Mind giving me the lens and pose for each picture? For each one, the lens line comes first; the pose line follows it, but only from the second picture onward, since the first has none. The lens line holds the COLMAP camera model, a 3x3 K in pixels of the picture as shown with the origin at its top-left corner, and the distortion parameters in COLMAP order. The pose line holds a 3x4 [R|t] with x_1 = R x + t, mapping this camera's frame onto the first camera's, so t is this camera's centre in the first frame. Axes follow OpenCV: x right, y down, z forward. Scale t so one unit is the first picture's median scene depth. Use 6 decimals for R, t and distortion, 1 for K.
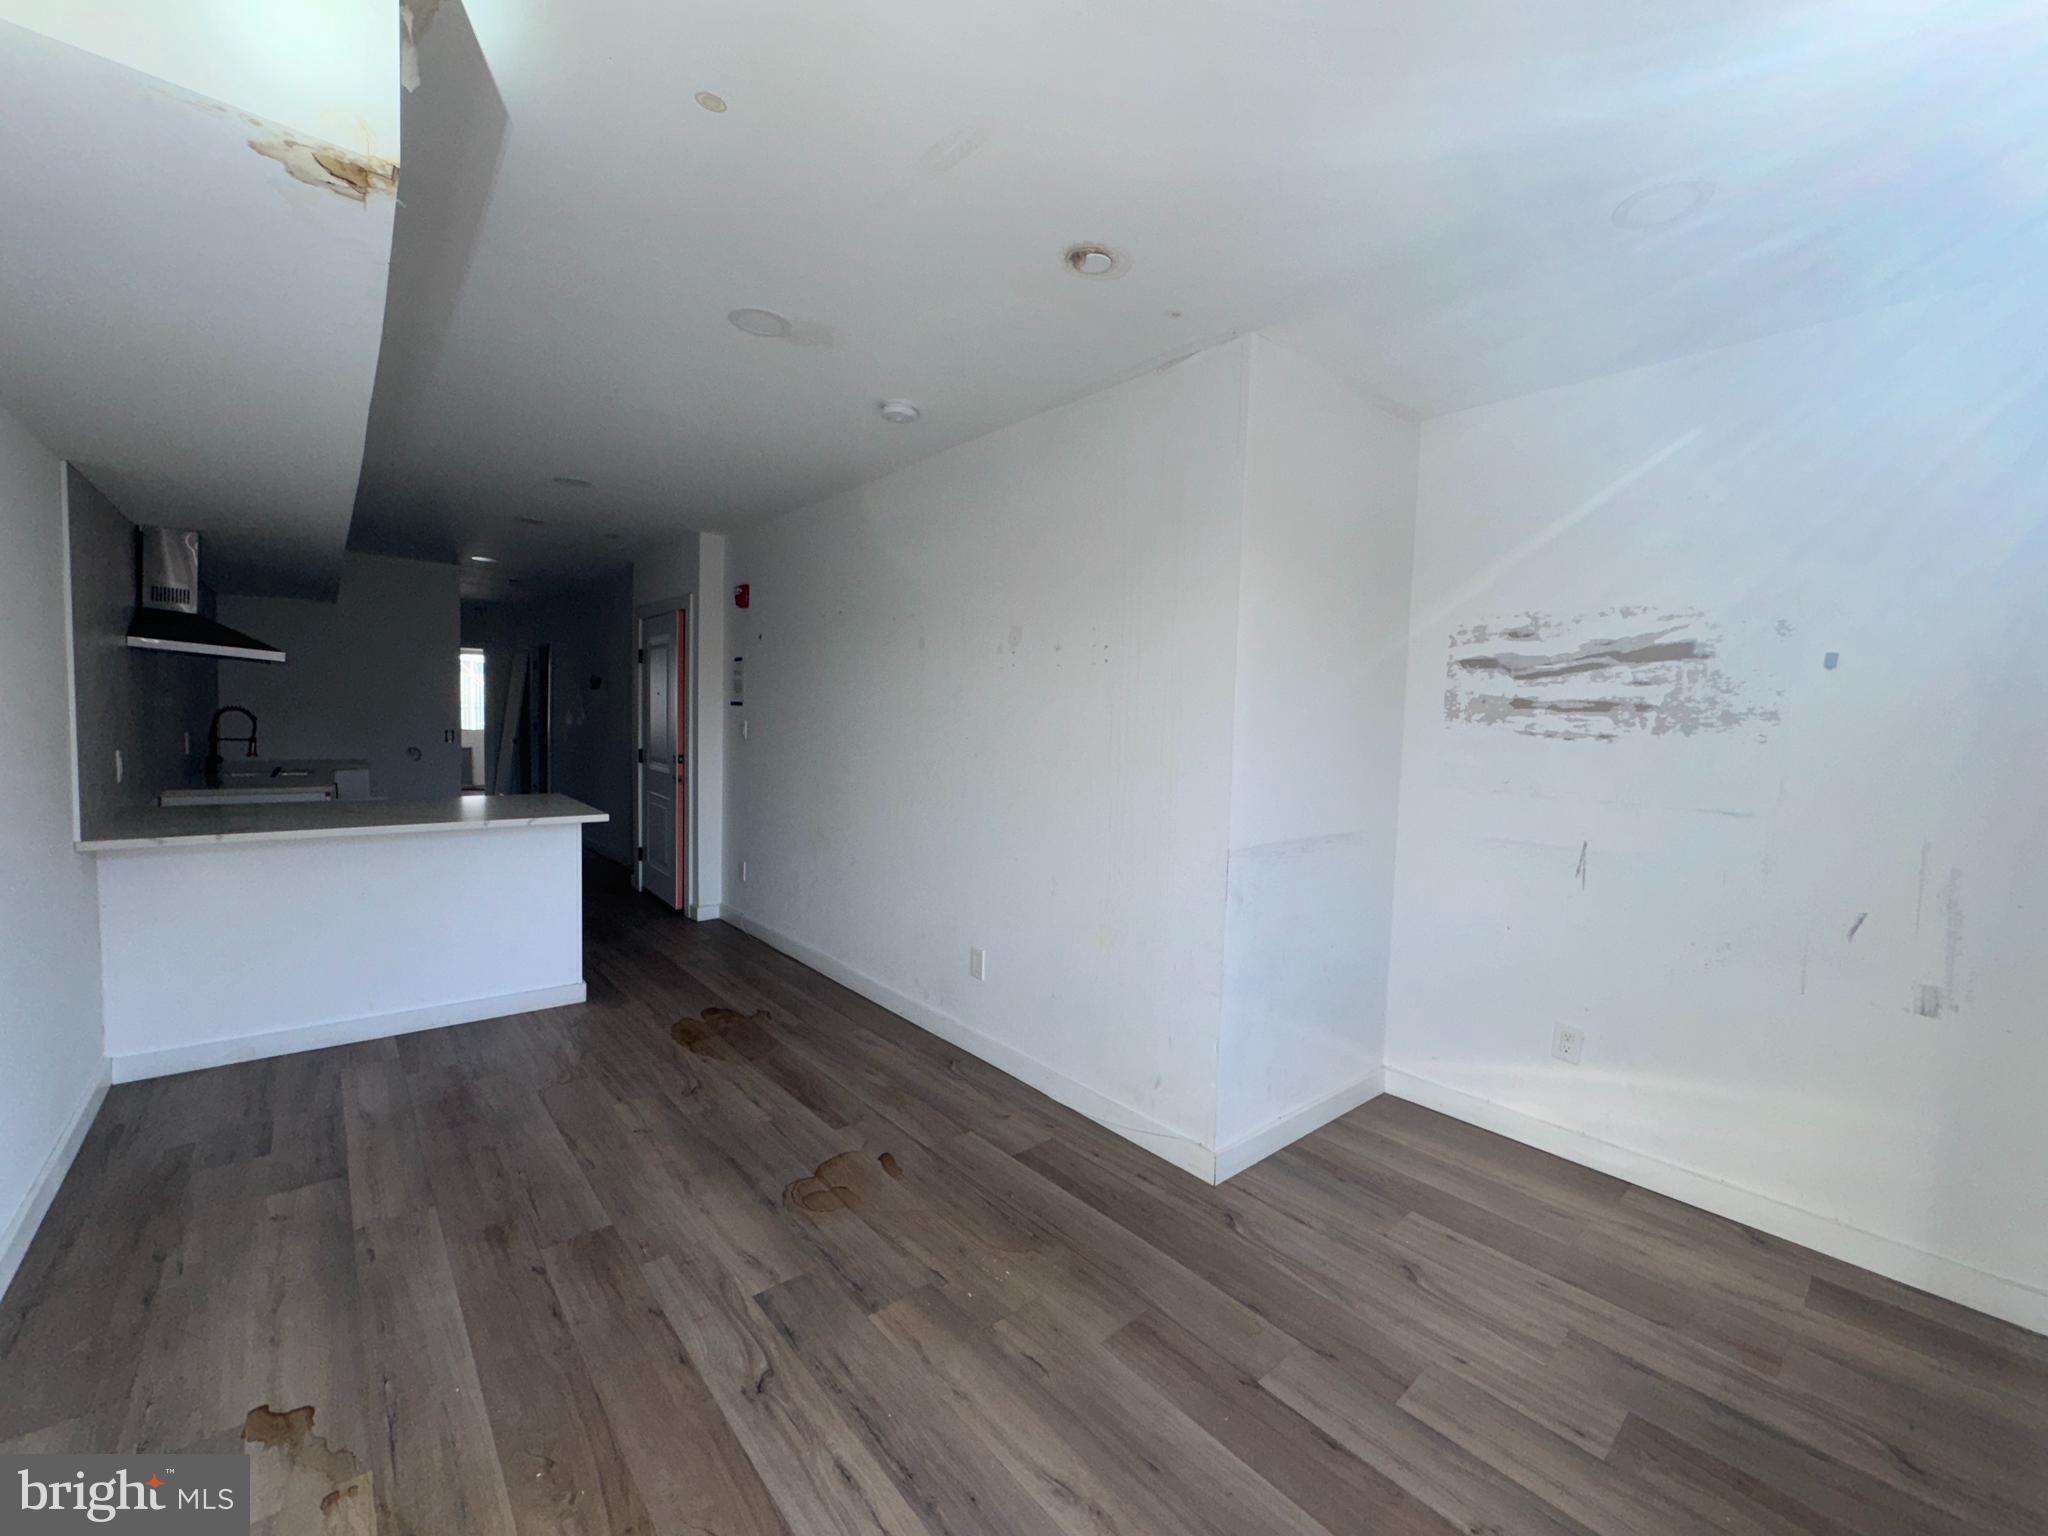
lens RADIAL K [[818.2, 0, 1025.1], [0, 818.2, 764.1], [0, 0, 1]] dist [-0.004646, 0.001388]
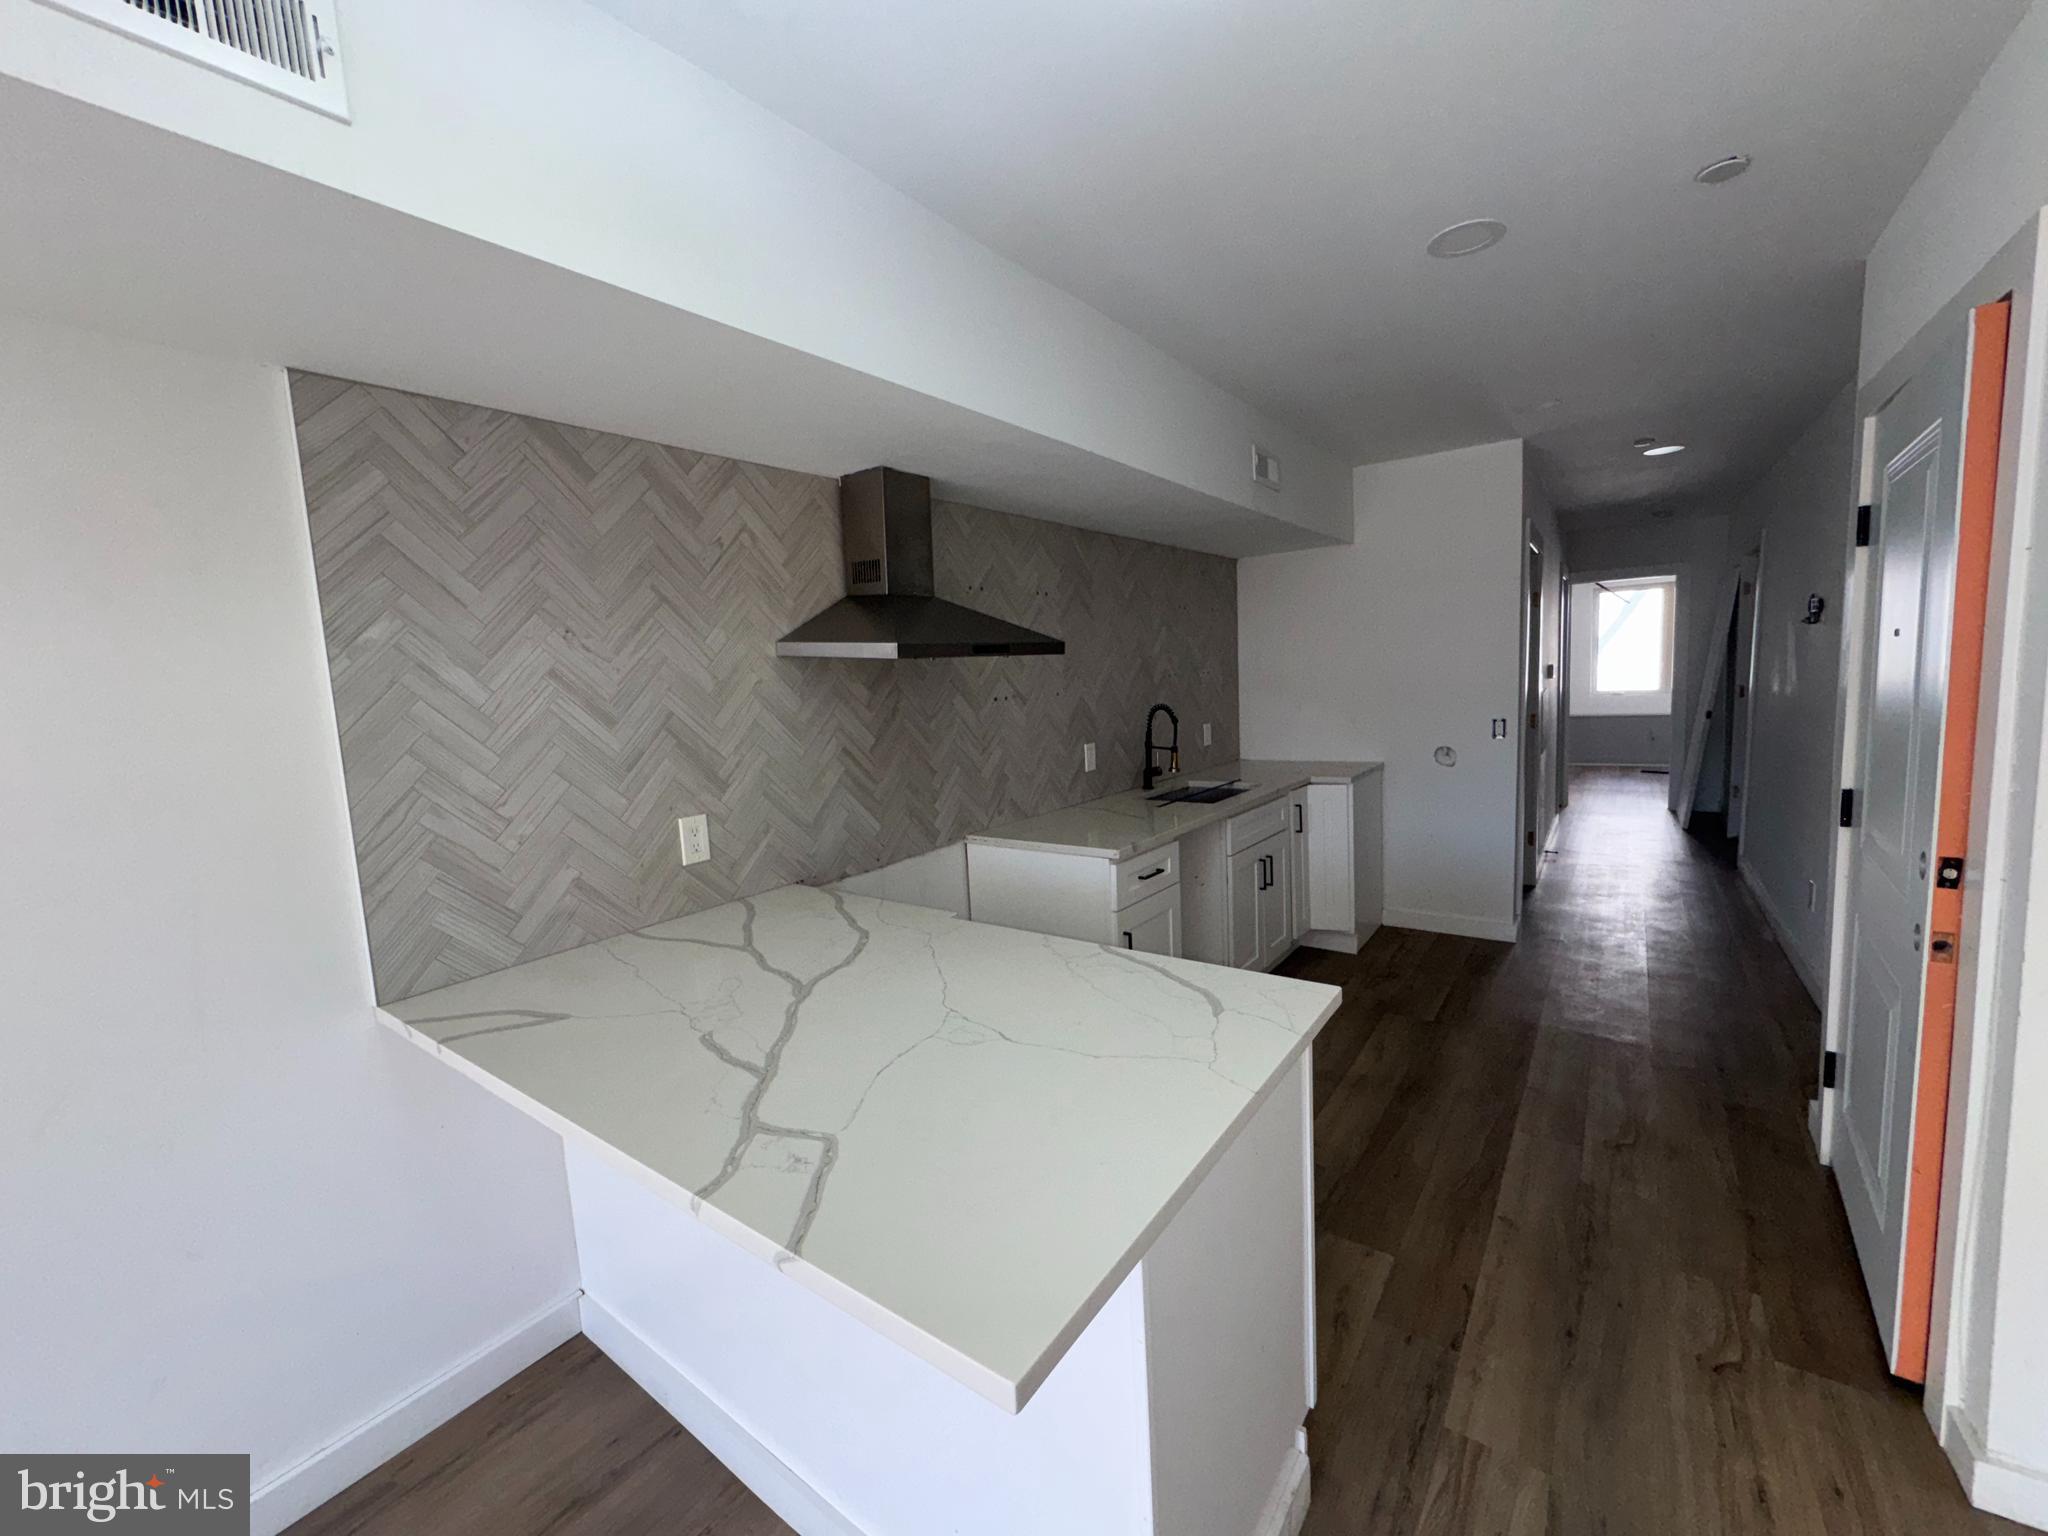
lens RADIAL K [[818.2, 0, 1036.5], [0, 818.2, 766.2], [0, 0, 1]] dist [-0.004646, 0.001388]
pose [[0.226387, 0.068669, -0.971614, -0.401206], [0.000019, 0.997512, 0.070504, -0.106505], [0.974038, -0.015980, 0.225822, 1.128642]]
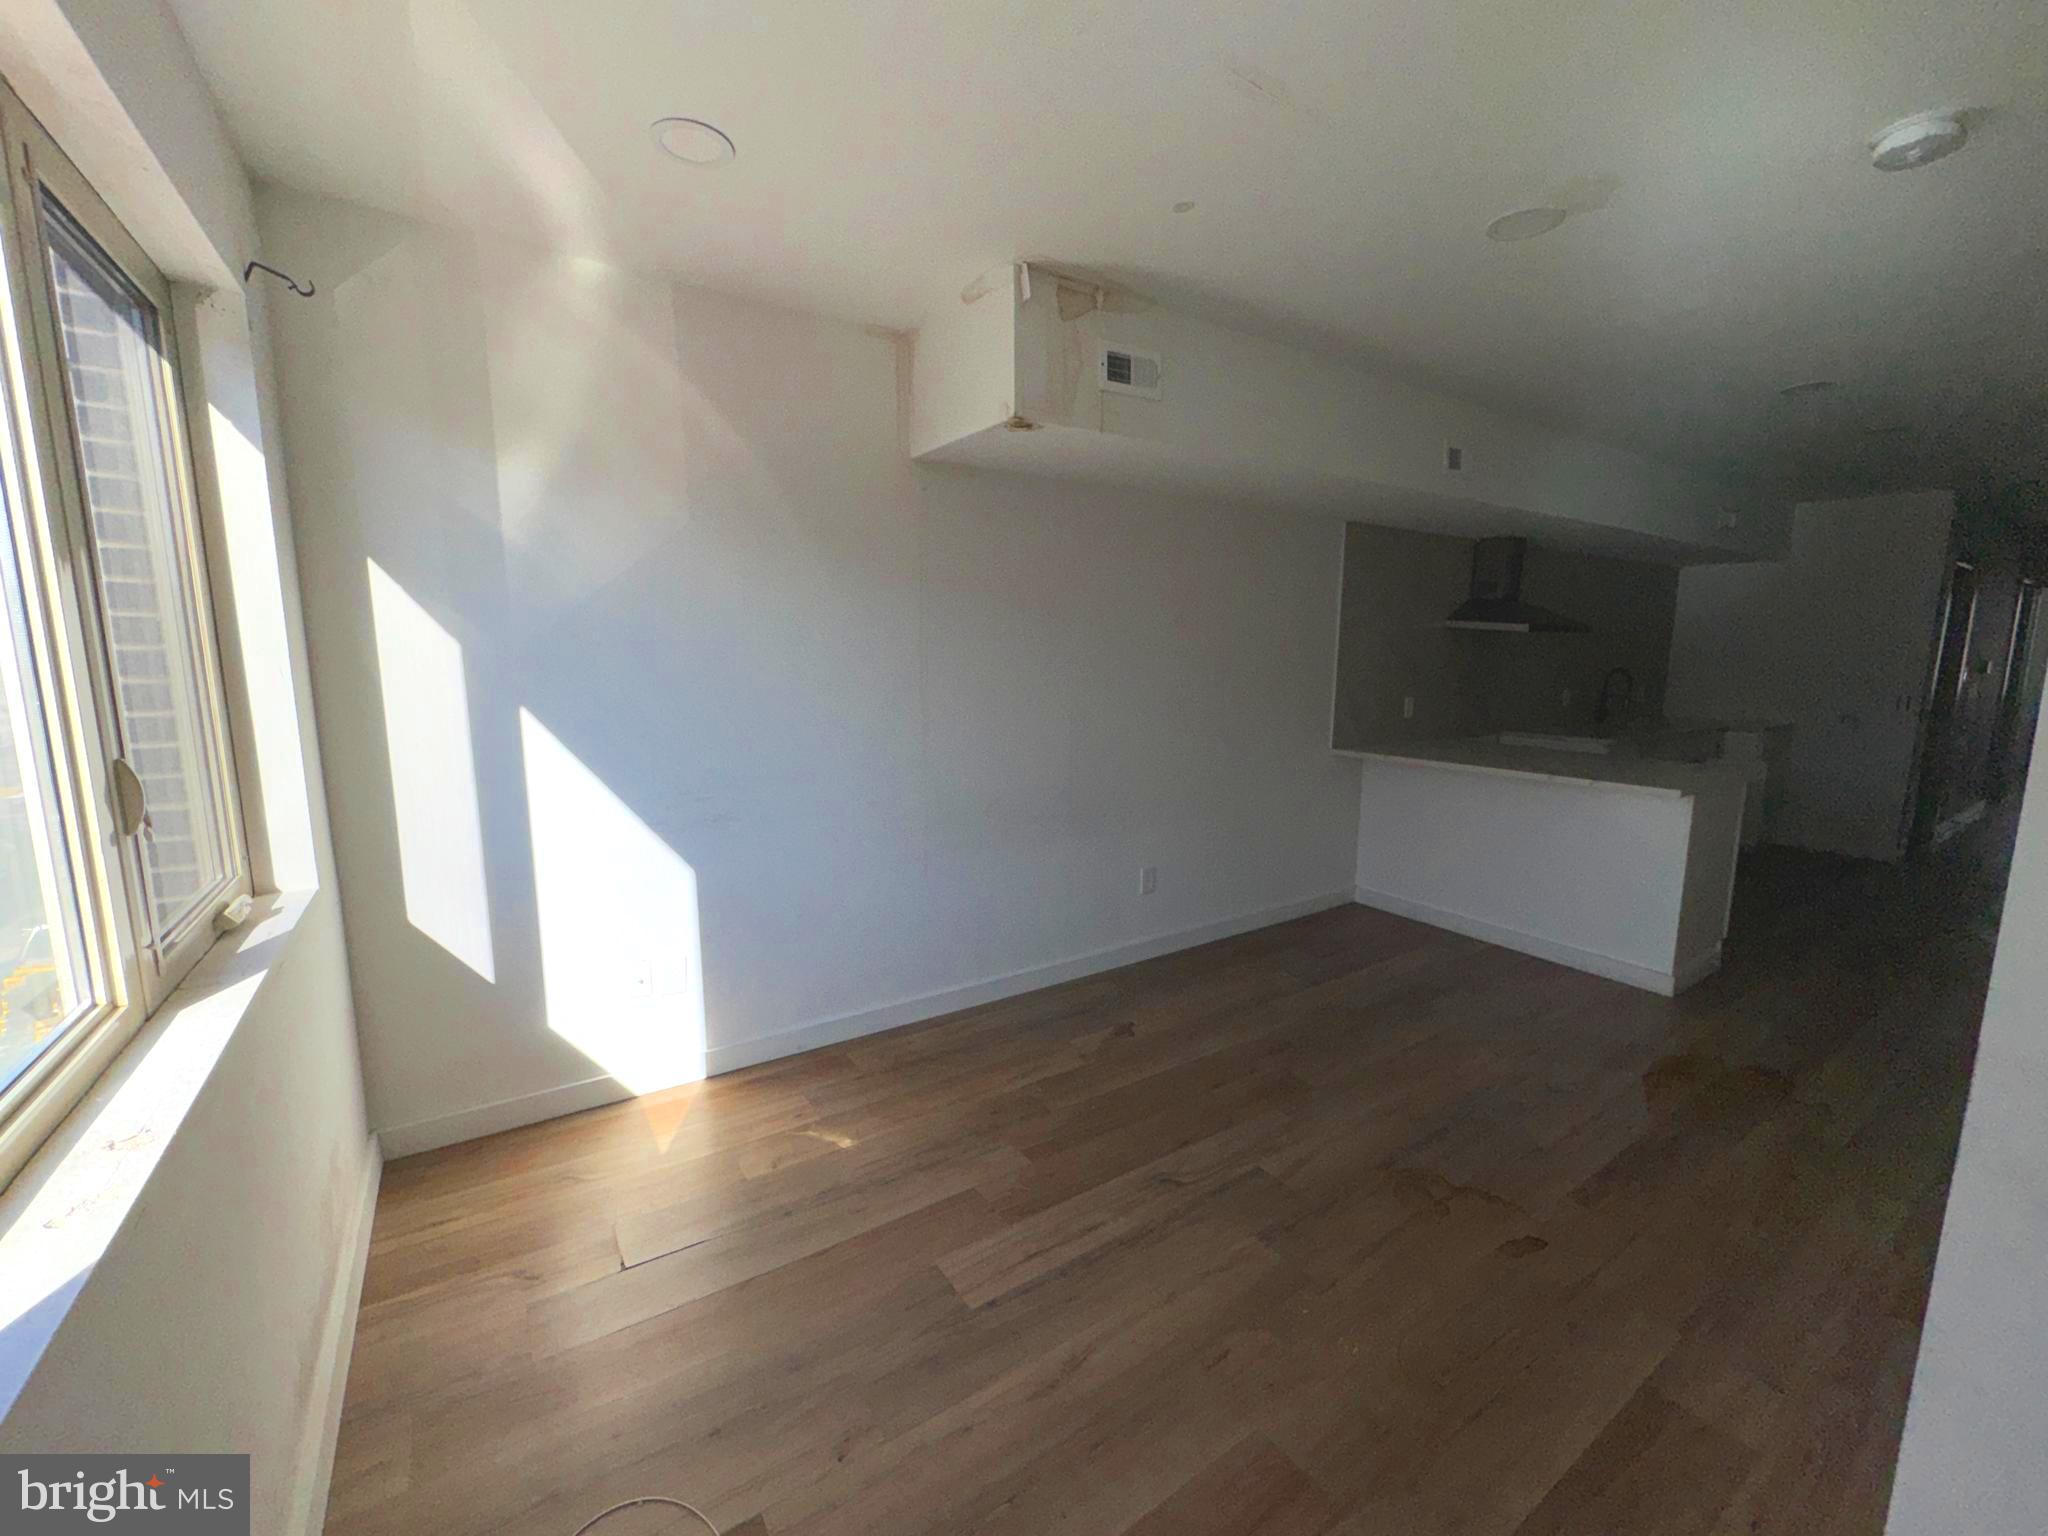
lens RADIAL K [[818.2, 0, 1008.6], [0, 818.2, 770.7], [0, 0, 1]] dist [-0.004646, 0.001388]
pose [[-0.143137, 0.113002, -0.983231, 0.512938], [-0.065551, 0.990196, 0.123345, -0.021101], [0.987530, 0.082107, -0.134326, 0.479631]]
